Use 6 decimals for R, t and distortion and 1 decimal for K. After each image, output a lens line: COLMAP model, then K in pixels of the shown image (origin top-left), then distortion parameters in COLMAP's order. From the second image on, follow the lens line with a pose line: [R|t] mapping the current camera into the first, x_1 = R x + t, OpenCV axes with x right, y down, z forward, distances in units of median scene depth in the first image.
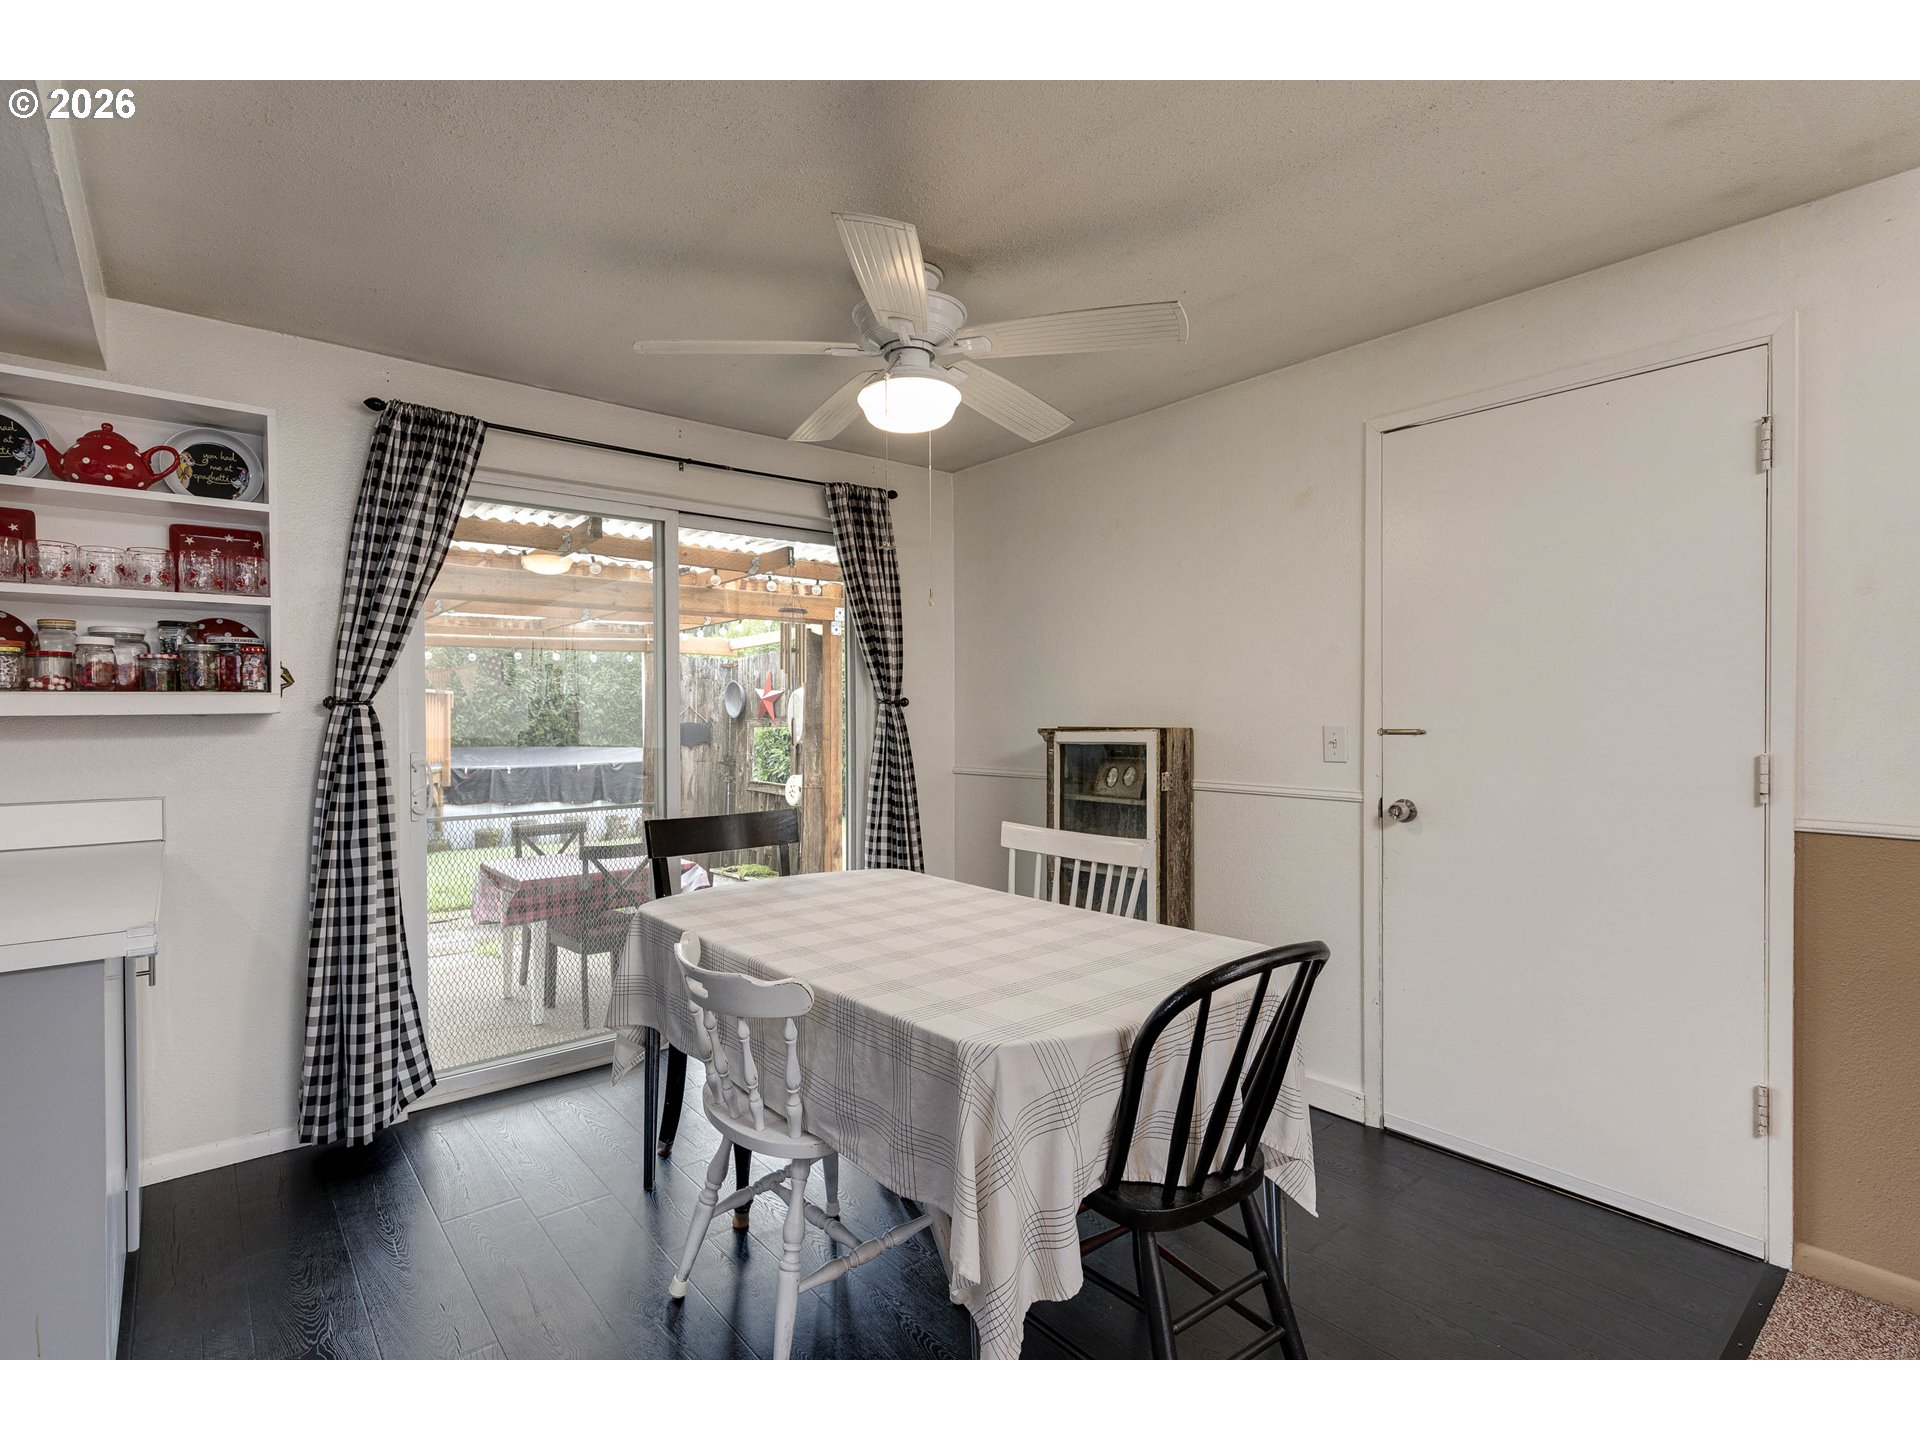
lens RADIAL K [[953.5, 0, 951.3], [0, 953.5, 728.4], [0, 0, 1]] dist [0.001828, 0.000445]
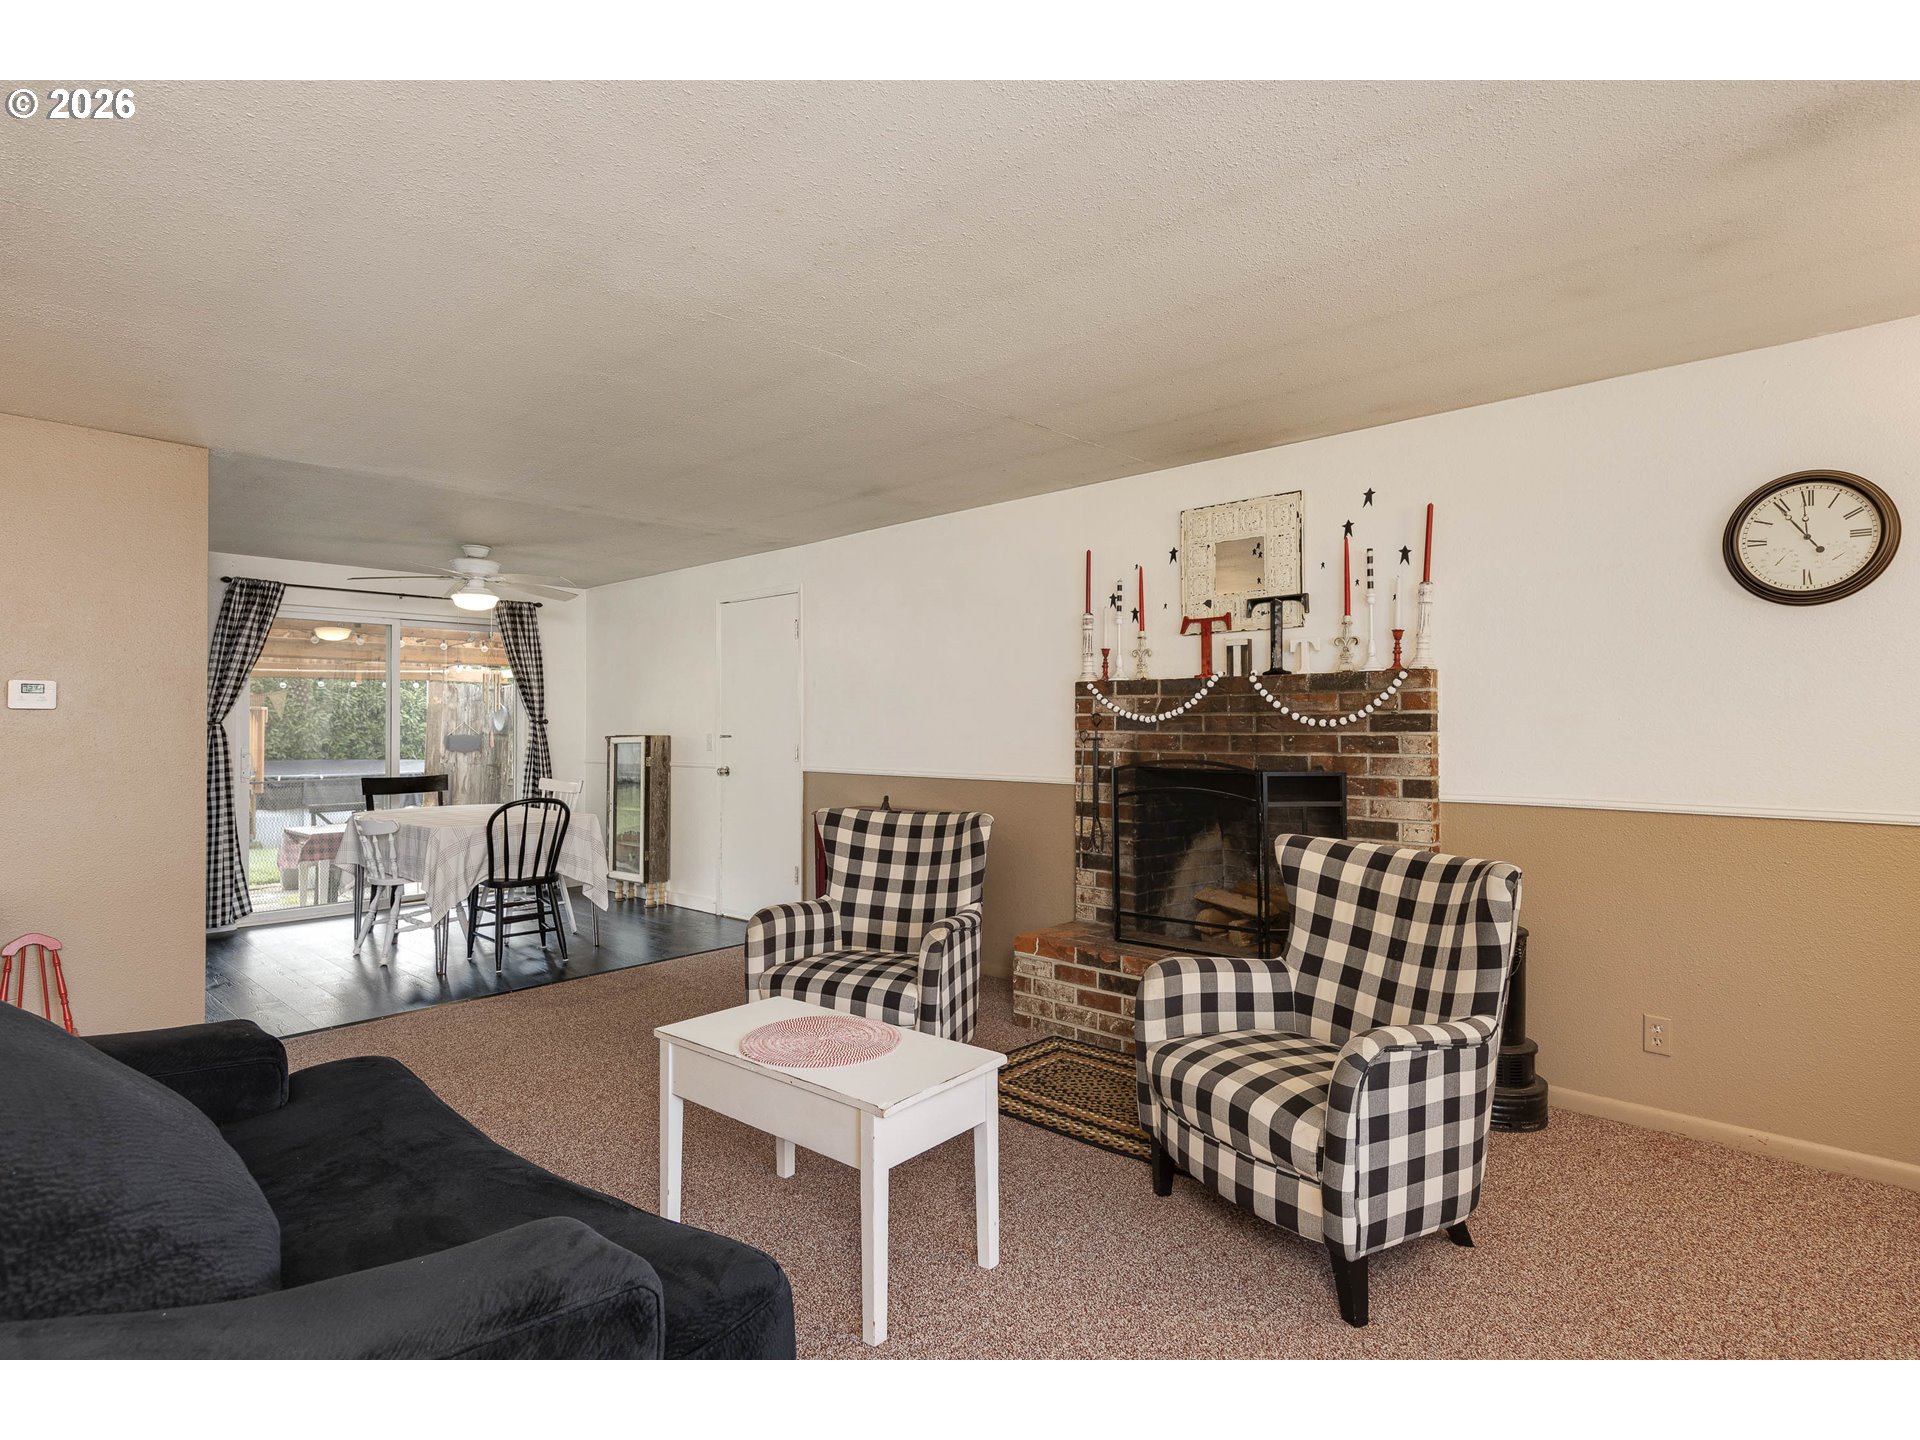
lens RADIAL K [[953.5, 0, 964.7], [0, 953.5, 718.2], [0, 0, 1]] dist [0.001828, 0.000445]
pose [[0.988884, 0.001635, 0.148681, 0.663200], [0.002095, 0.999687, -0.024930, 0.017365], [-0.148675, 0.024964, 0.988571, -1.258303]]
